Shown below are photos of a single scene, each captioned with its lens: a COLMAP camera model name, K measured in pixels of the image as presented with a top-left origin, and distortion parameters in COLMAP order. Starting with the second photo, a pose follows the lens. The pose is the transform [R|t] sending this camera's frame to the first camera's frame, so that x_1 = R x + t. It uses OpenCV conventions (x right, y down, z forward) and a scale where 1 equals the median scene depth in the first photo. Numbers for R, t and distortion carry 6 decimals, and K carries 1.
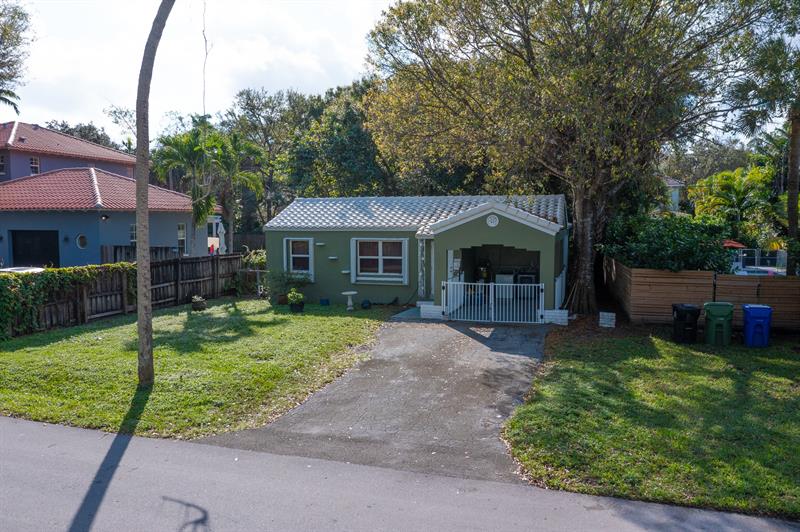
lens RADIAL K [[666.0, 0, 401.7], [0, 666.0, 268.1], [0, 0, 1]] dist [0.002675, -0.019430]
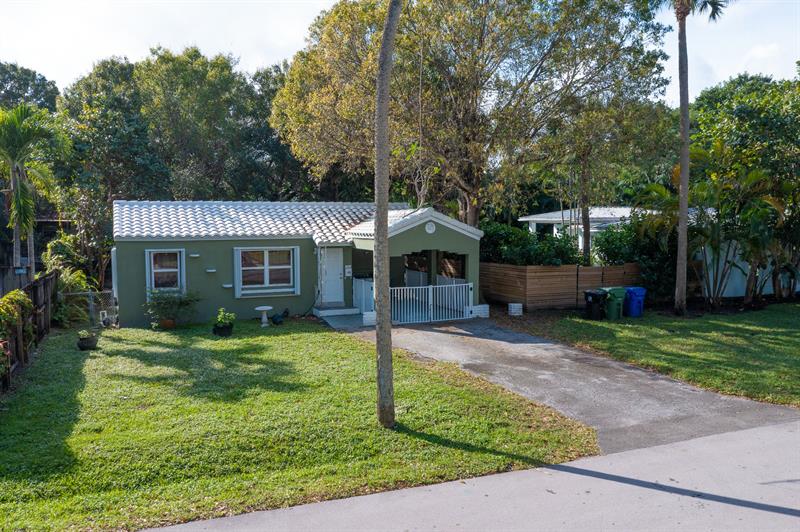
lens RADIAL K [[666.0, 0, 400.9], [0, 666.0, 264.6], [0, 0, 1]] dist [0.002675, -0.019430]
pose [[0.733535, -0.043907, 0.678232, -0.623301], [0.049559, 0.998710, 0.011054, -0.025488], [-0.677842, 0.025504, 0.734765, 0.239216]]
